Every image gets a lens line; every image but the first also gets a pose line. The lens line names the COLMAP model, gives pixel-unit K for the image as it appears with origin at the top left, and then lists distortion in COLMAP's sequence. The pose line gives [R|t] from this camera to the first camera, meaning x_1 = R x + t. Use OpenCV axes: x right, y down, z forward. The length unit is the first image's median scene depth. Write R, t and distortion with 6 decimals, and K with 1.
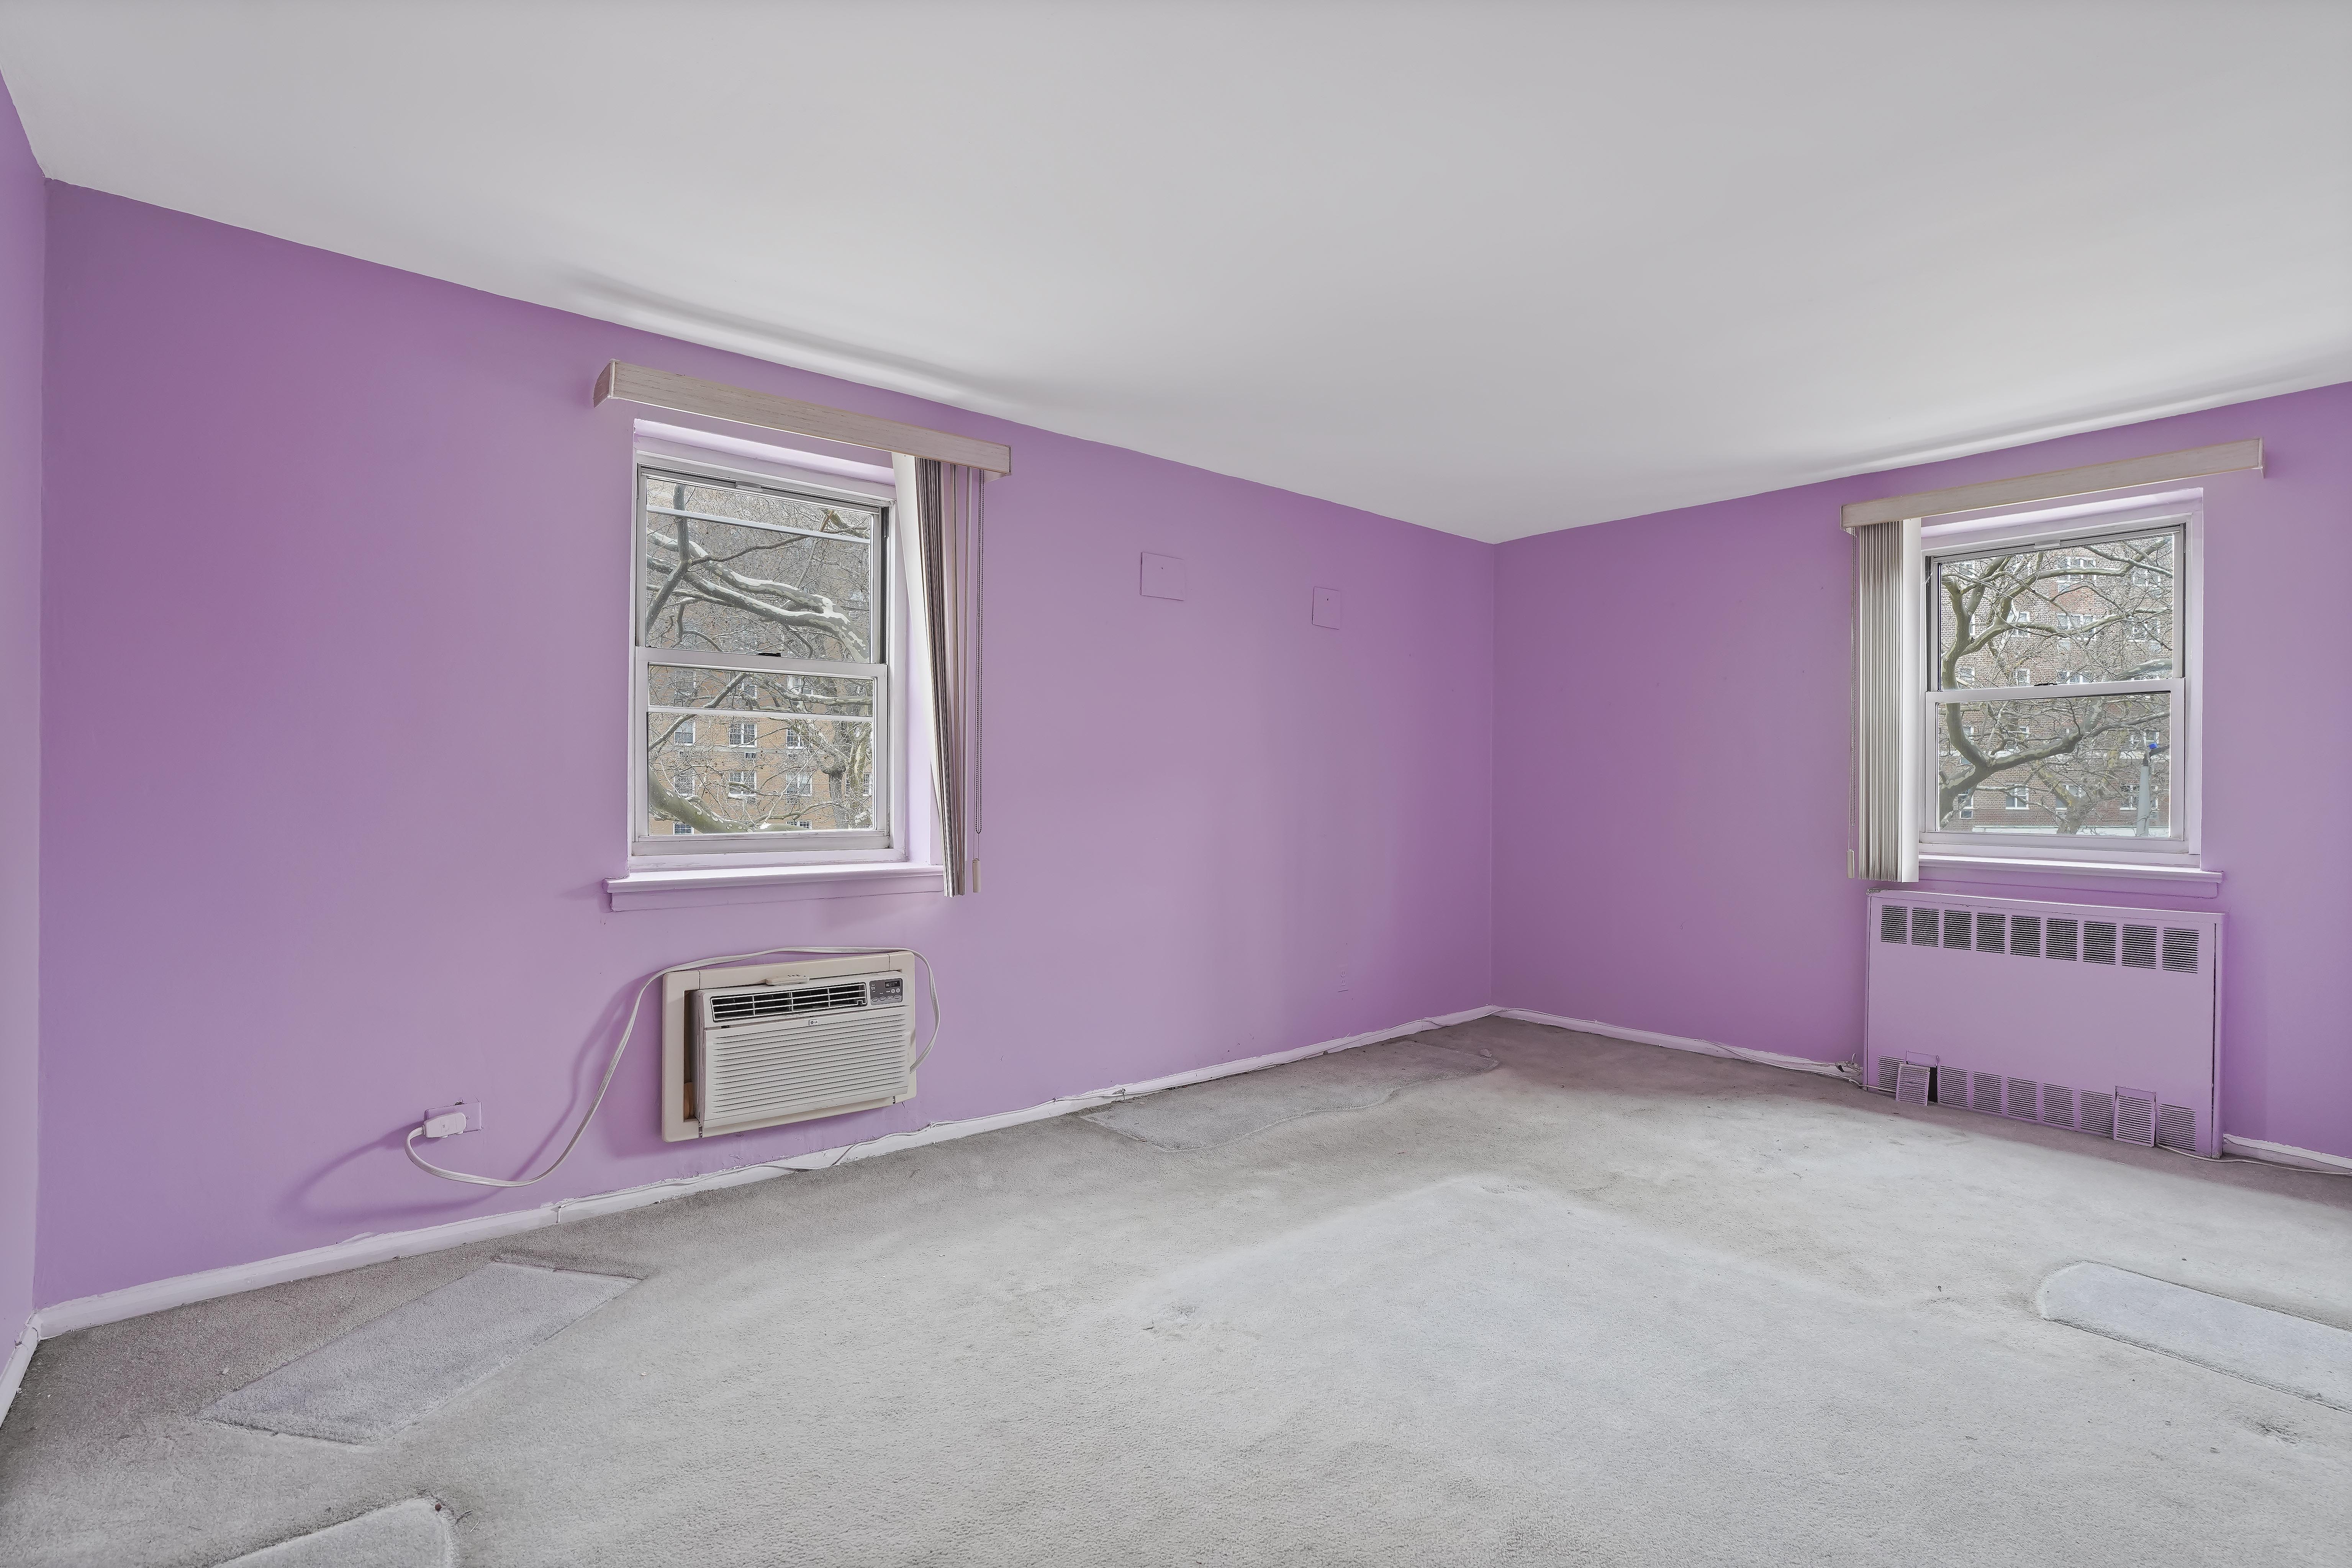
lens RADIAL K [[1089.6, 0, 1193.6], [0, 1089.6, 789.2], [0, 0, 1]] dist [-0.059574, 0.029345]
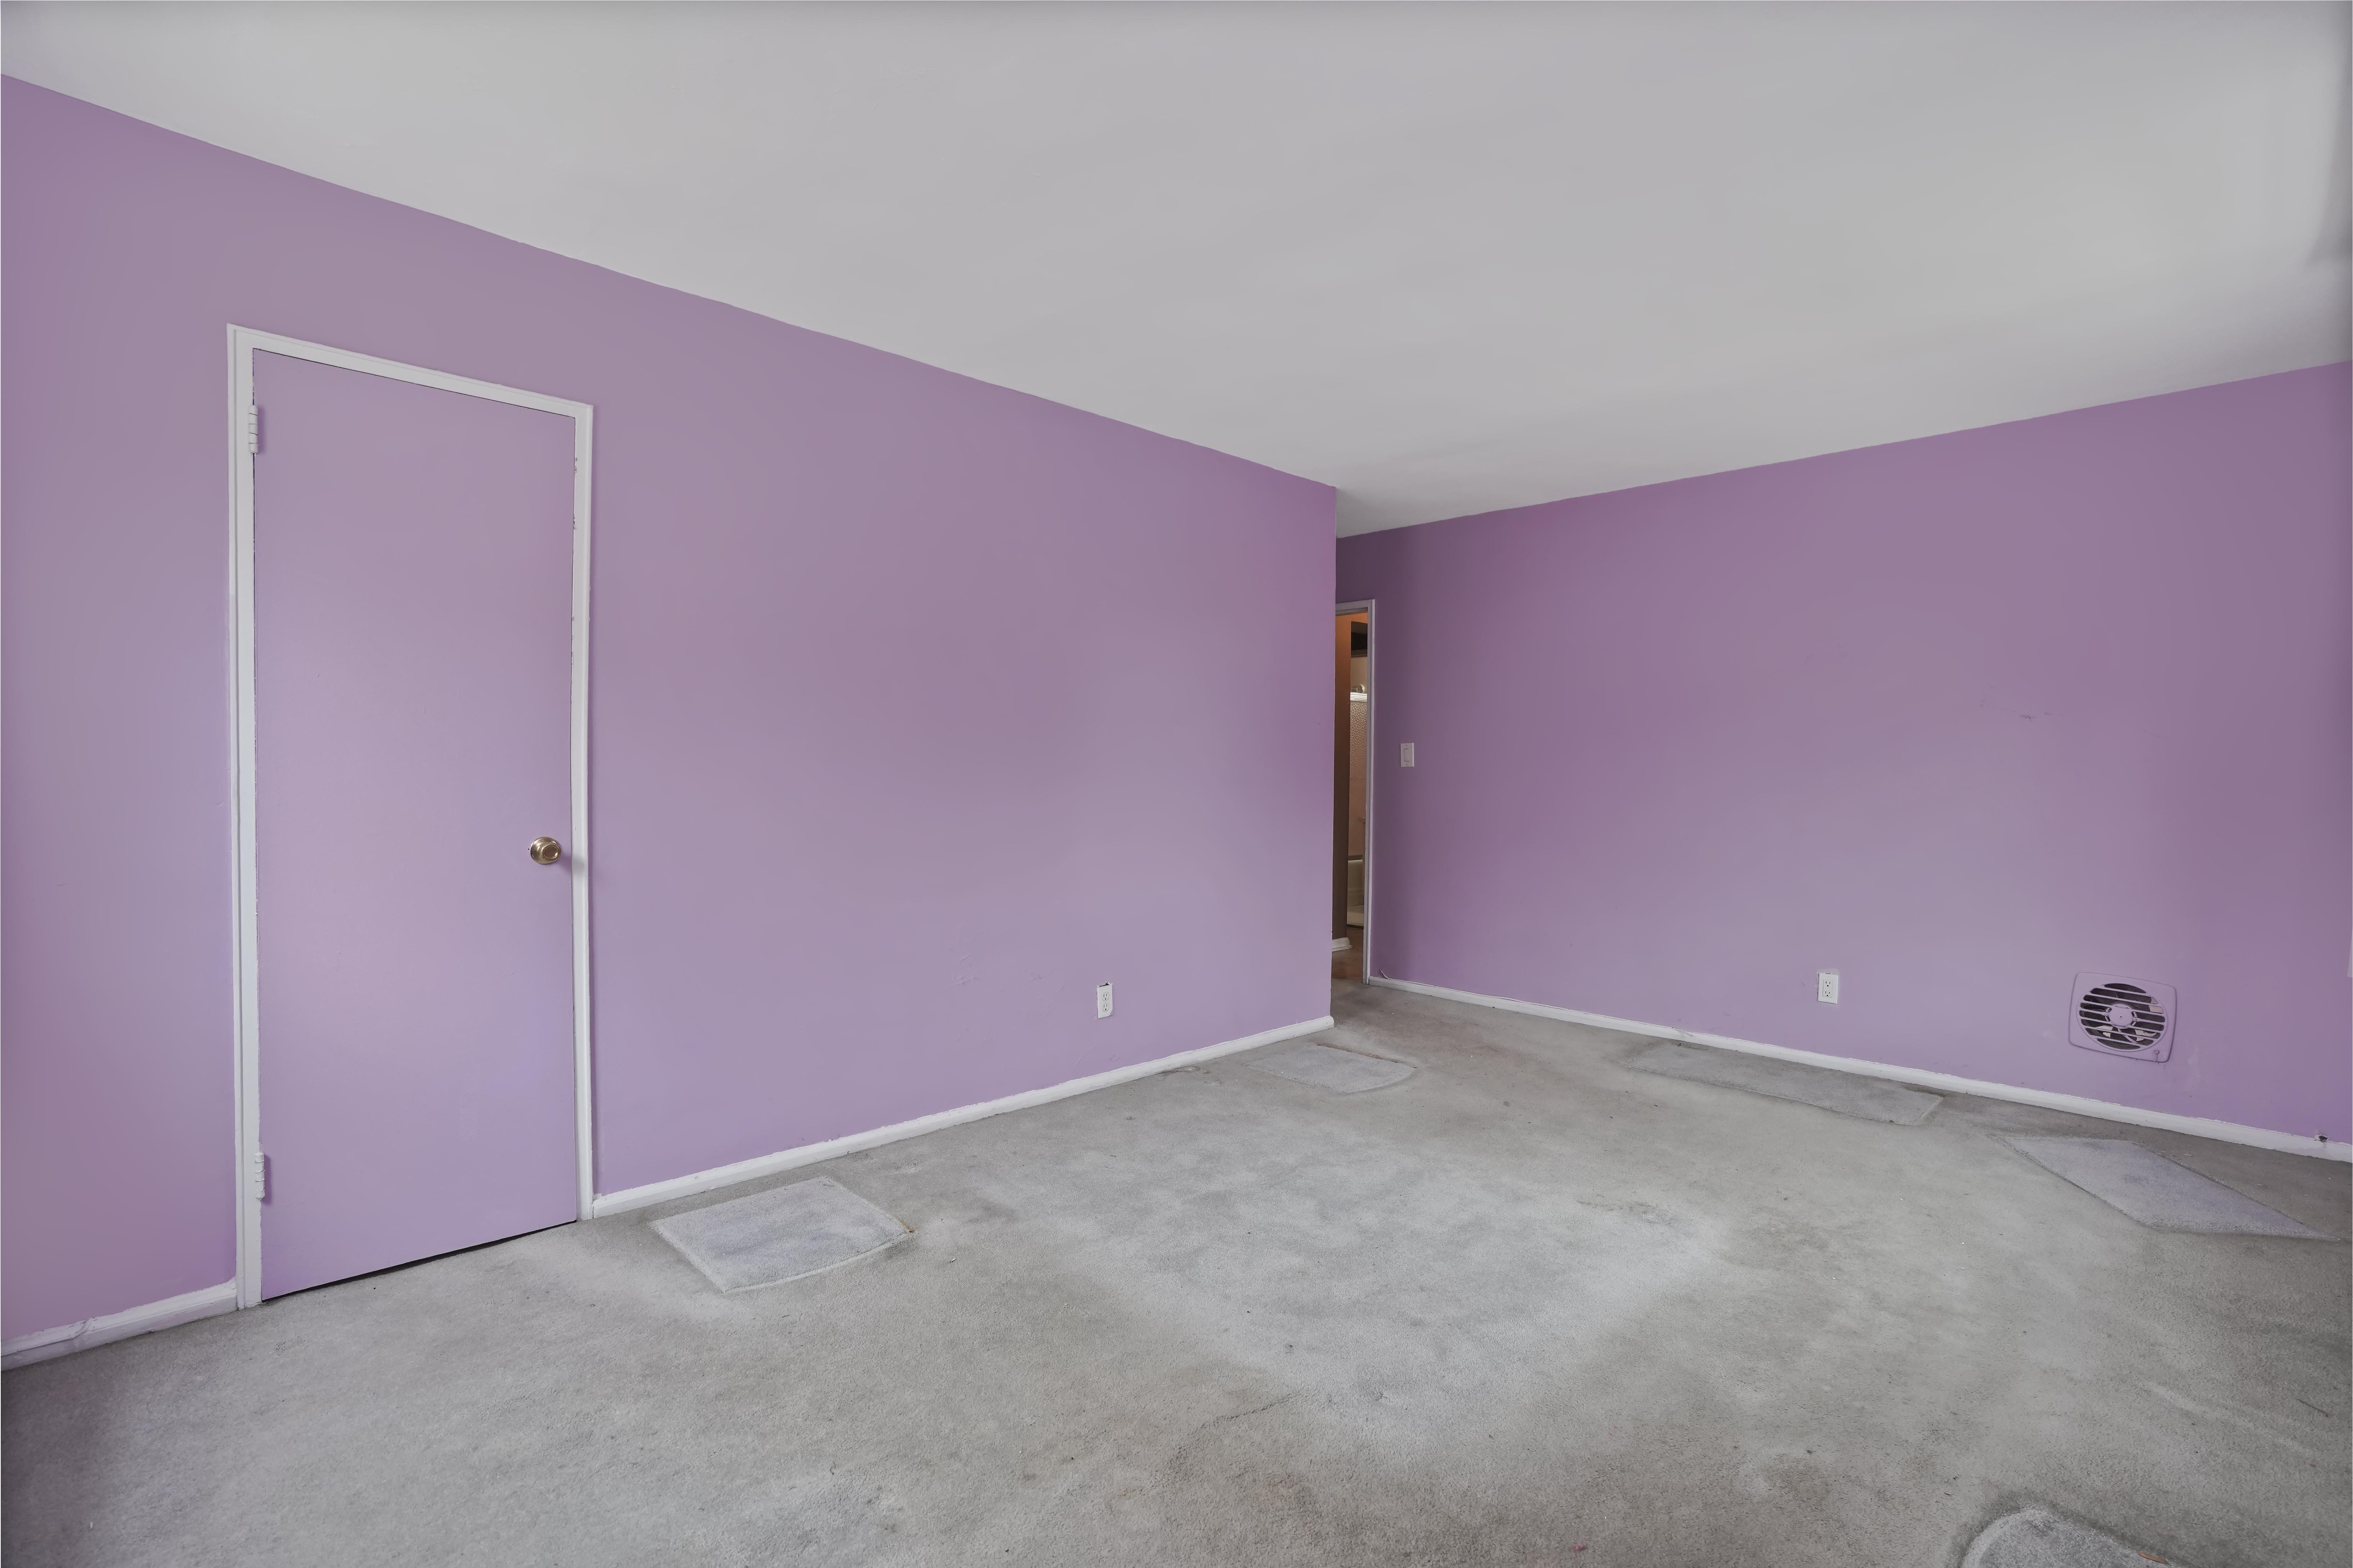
lens RADIAL K [[1090.0, 0, 1194.1], [0, 1090.0, 789.2], [0, 0, 1]] dist [-0.059574, 0.029345]
pose [[-0.998325, -0.018181, -0.054930, 0.372899], [-0.019454, 0.999552, 0.022727, -0.001849], [0.054492, 0.023758, -0.998232, 1.374131]]
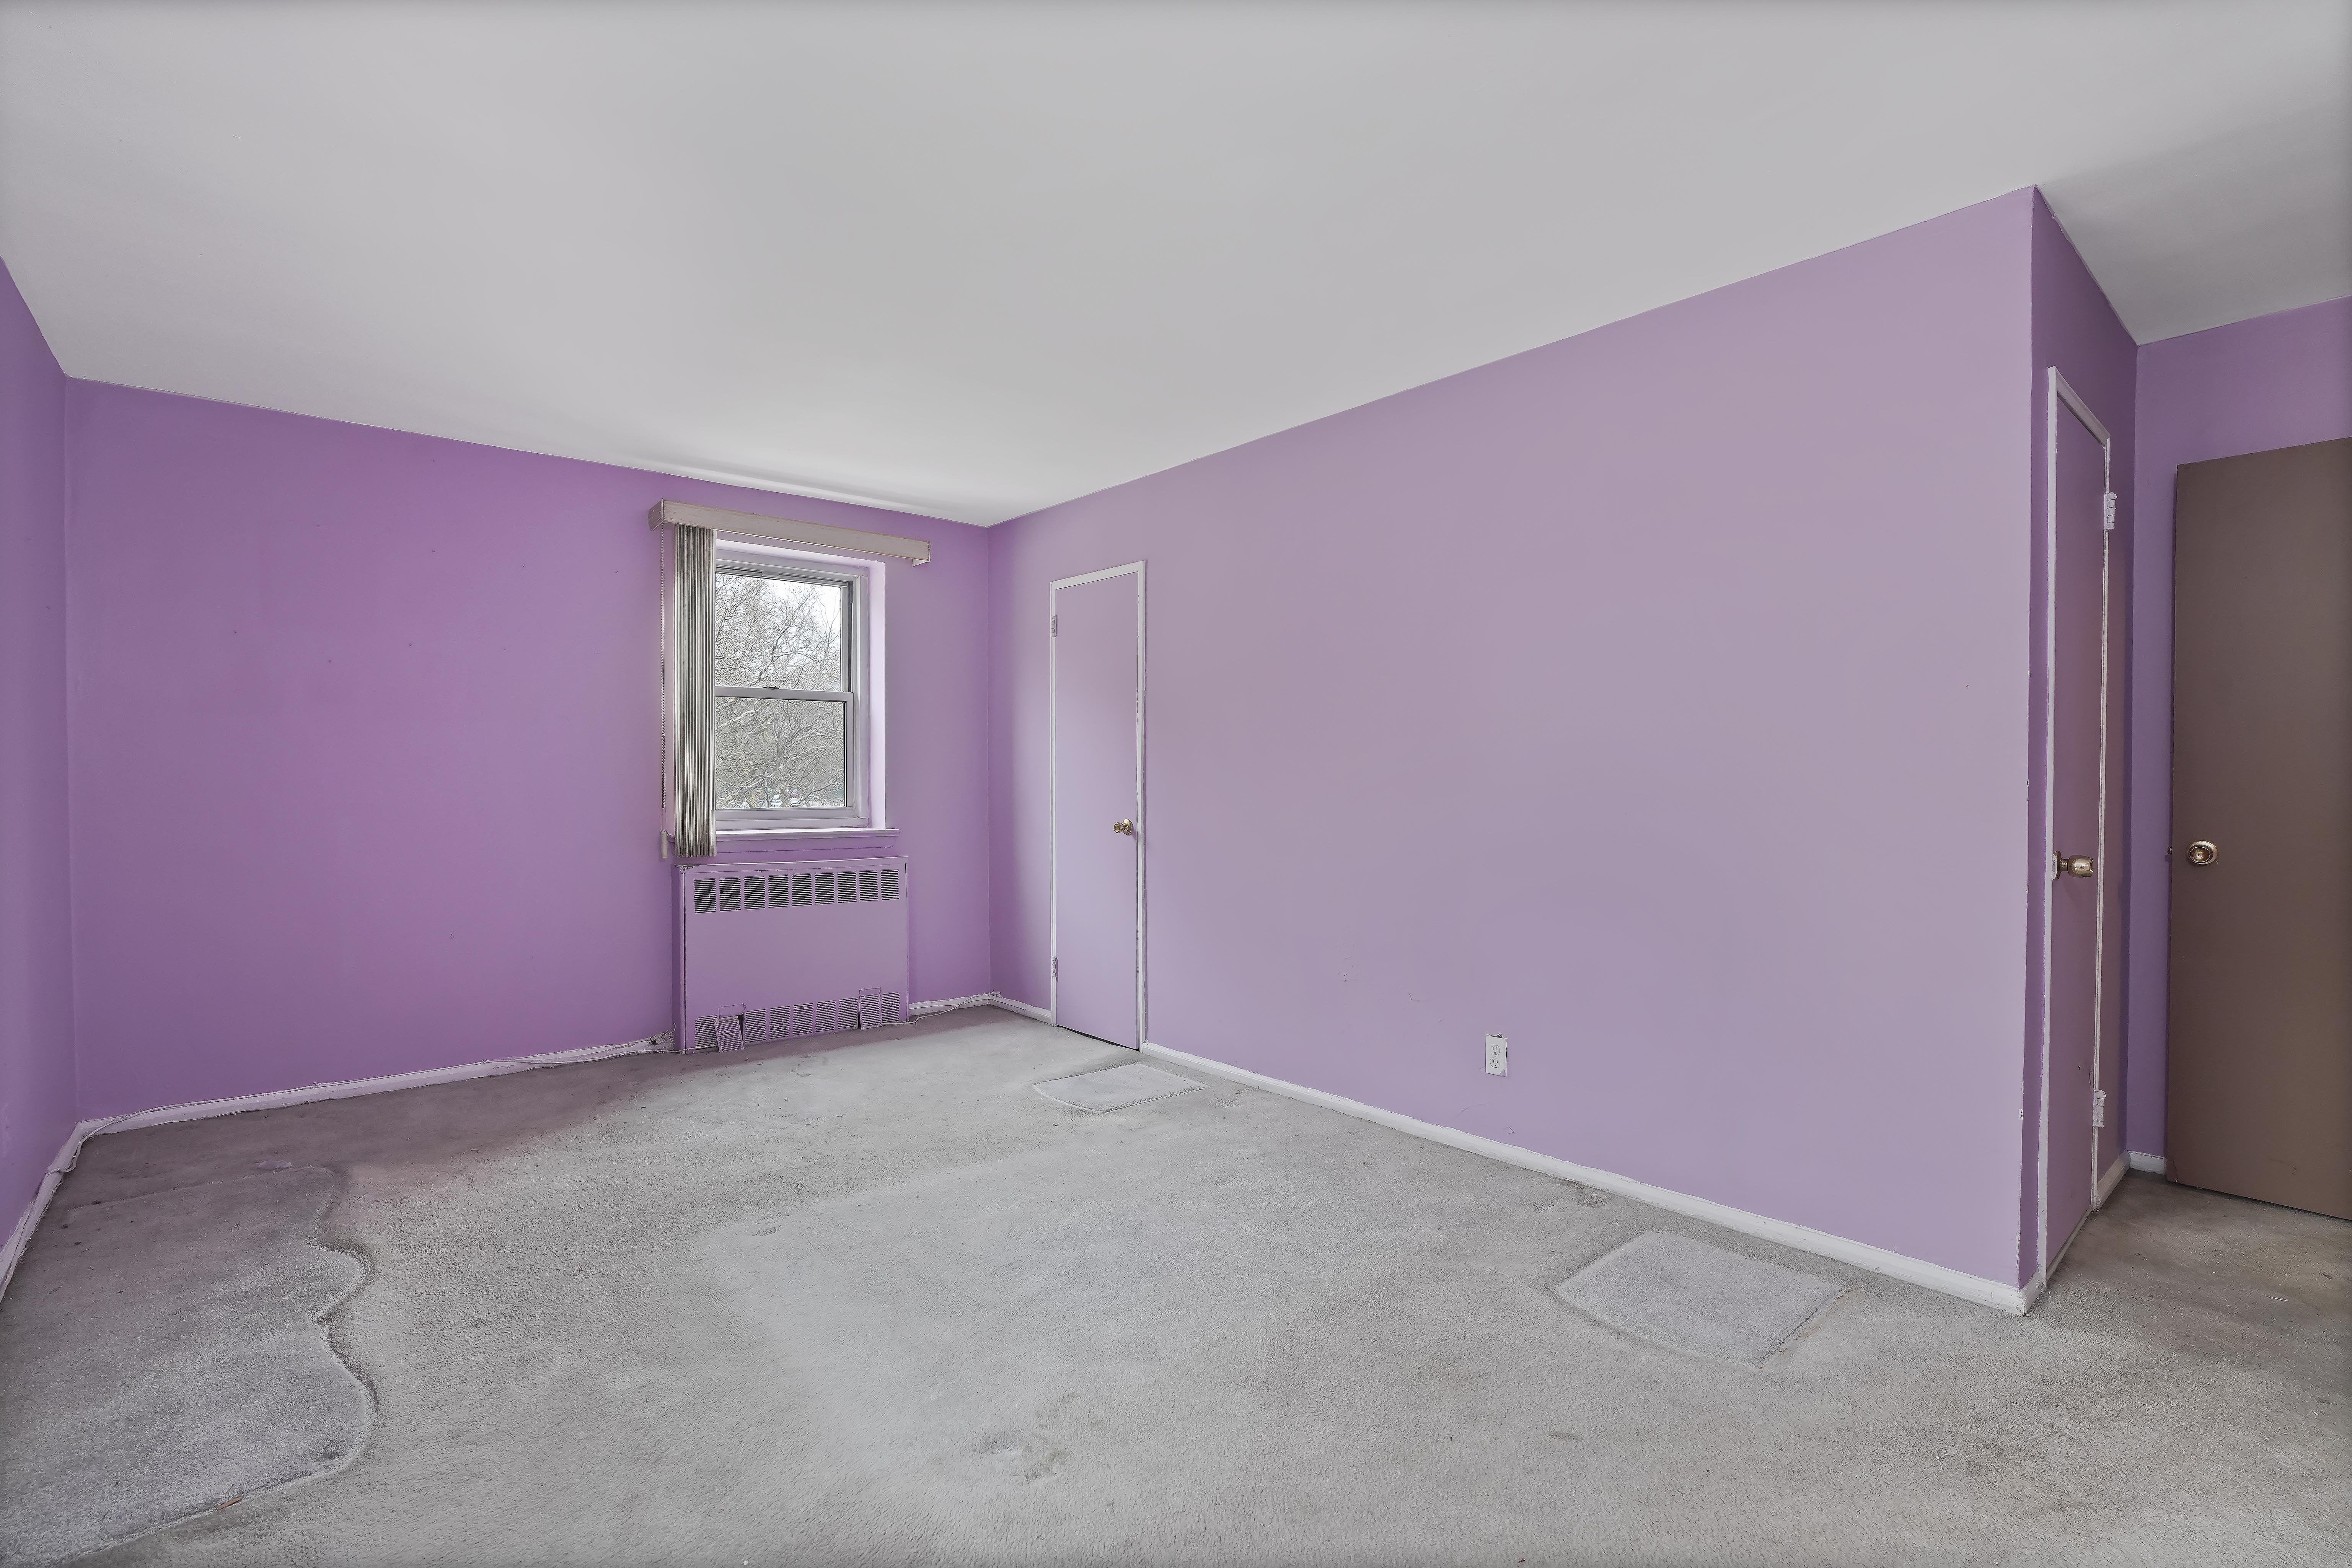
lens RADIAL K [[1089.5, 0, 1193.6], [0, 1089.5, 789.2], [0, 0, 1]] dist [-0.059574, 0.029345]
pose [[0.012038, -0.022178, 0.999682, -0.499064], [0.001601, 0.999753, 0.022160, -0.007943], [-0.999926, 0.001334, 0.012070, 0.541022]]
